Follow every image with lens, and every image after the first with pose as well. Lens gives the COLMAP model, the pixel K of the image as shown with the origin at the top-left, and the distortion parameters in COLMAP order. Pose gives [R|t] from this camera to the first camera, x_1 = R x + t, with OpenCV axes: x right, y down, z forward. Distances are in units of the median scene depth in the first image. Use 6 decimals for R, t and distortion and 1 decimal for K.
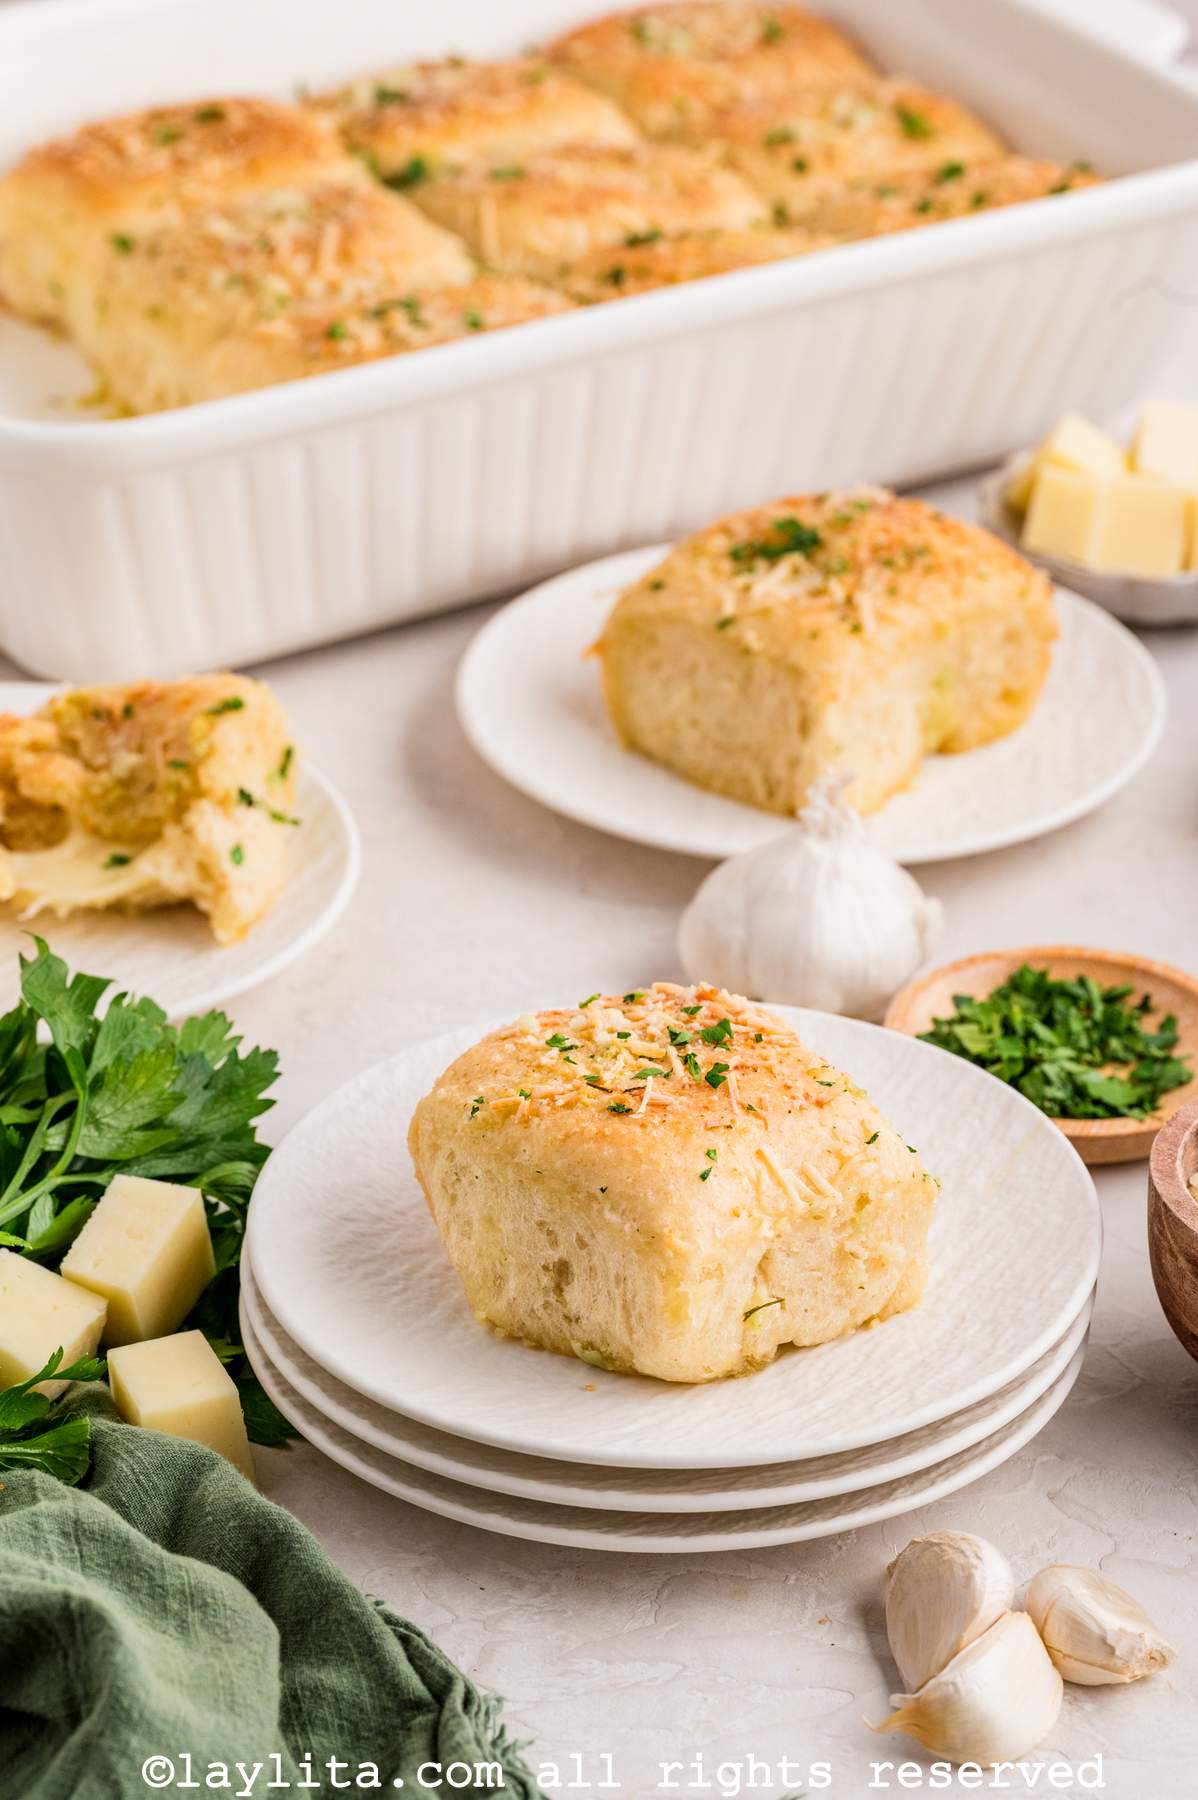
lens RADIAL K [[4987.3, 0, 596.8], [0, 4987.3, 898.5], [0, 0, 1]] dist [-0.048585, 0.000000]
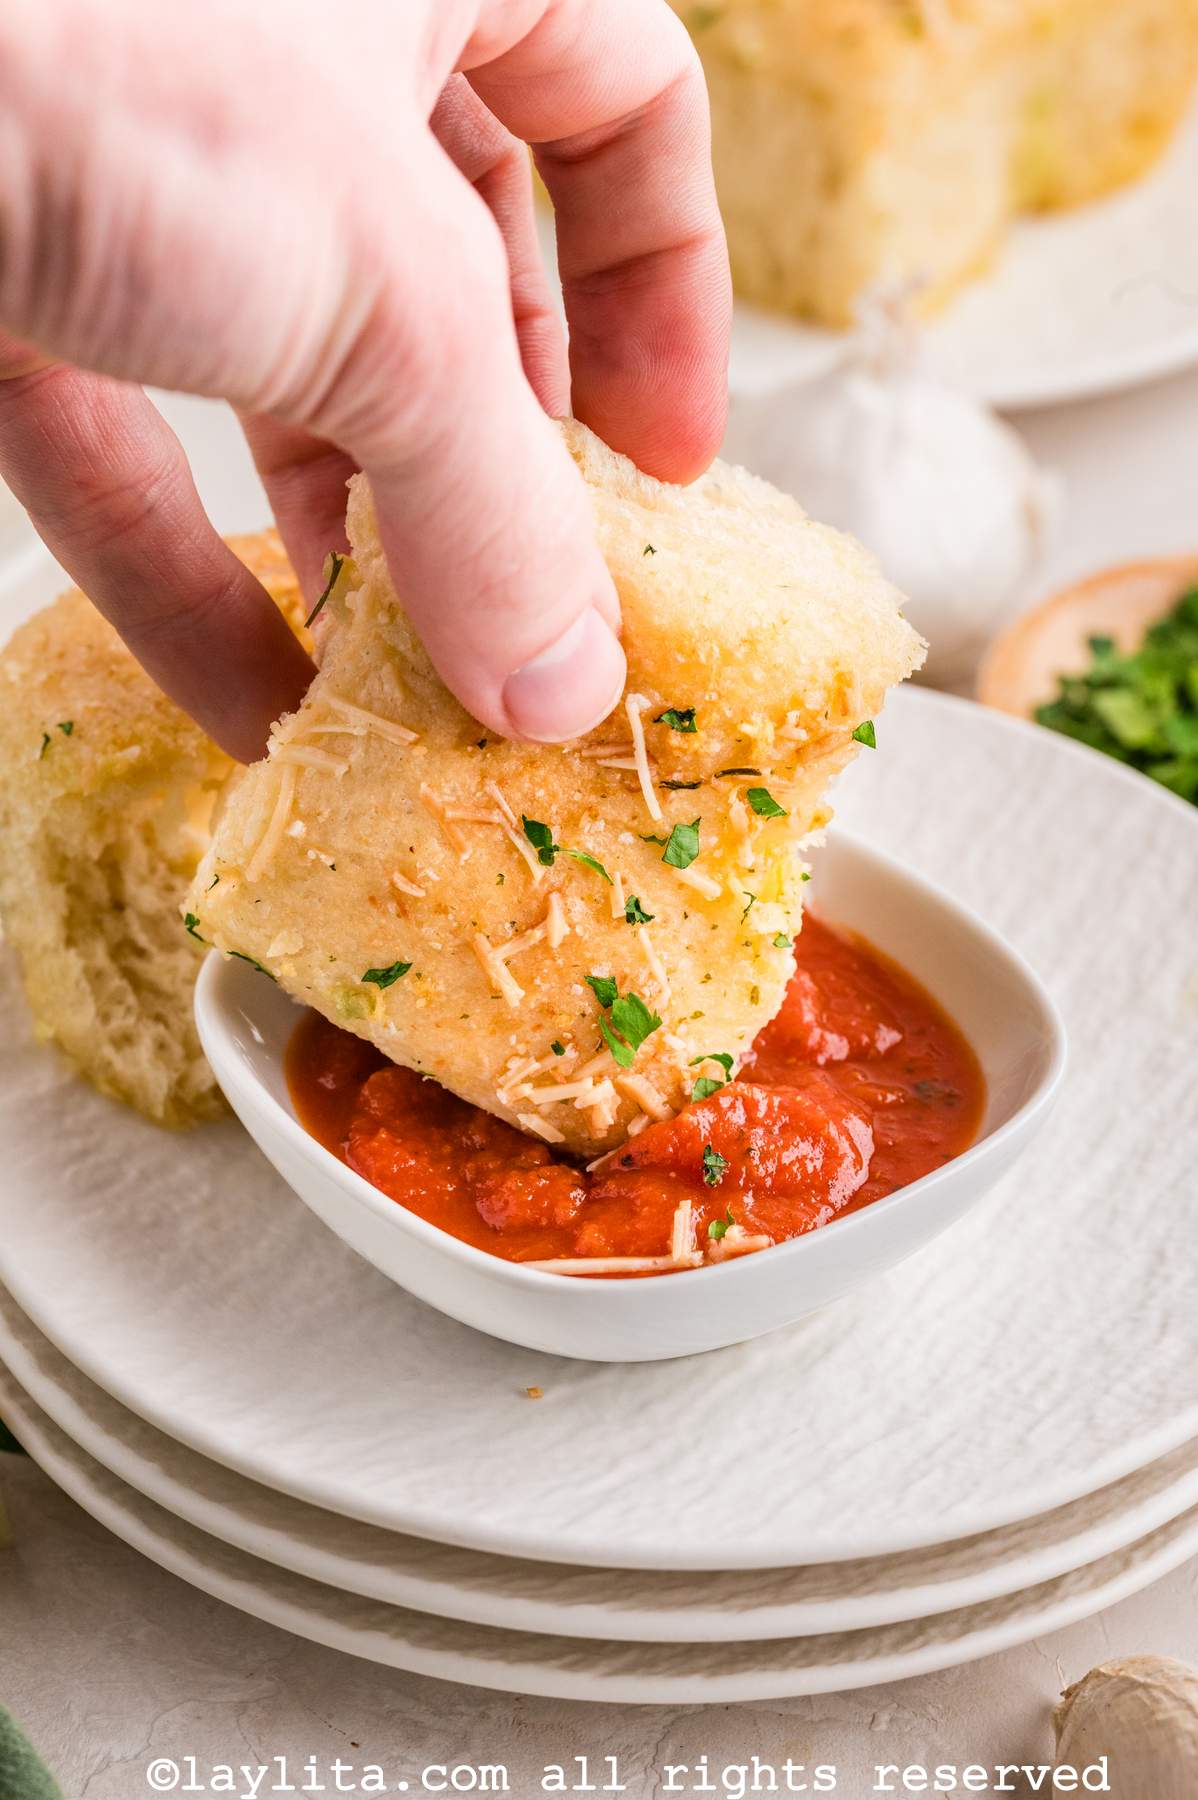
lens RADIAL K [[4987.3, 0, 604.0], [0, 4987.3, 902.1], [0, 0, 1]] dist [-0.048585, 0.000000]
pose [[0.998775, -0.009088, 0.048643, -0.020818], [0.001408, 0.987811, 0.155649, -0.048994], [-0.049465, -0.155390, 0.986614, 0.425844]]
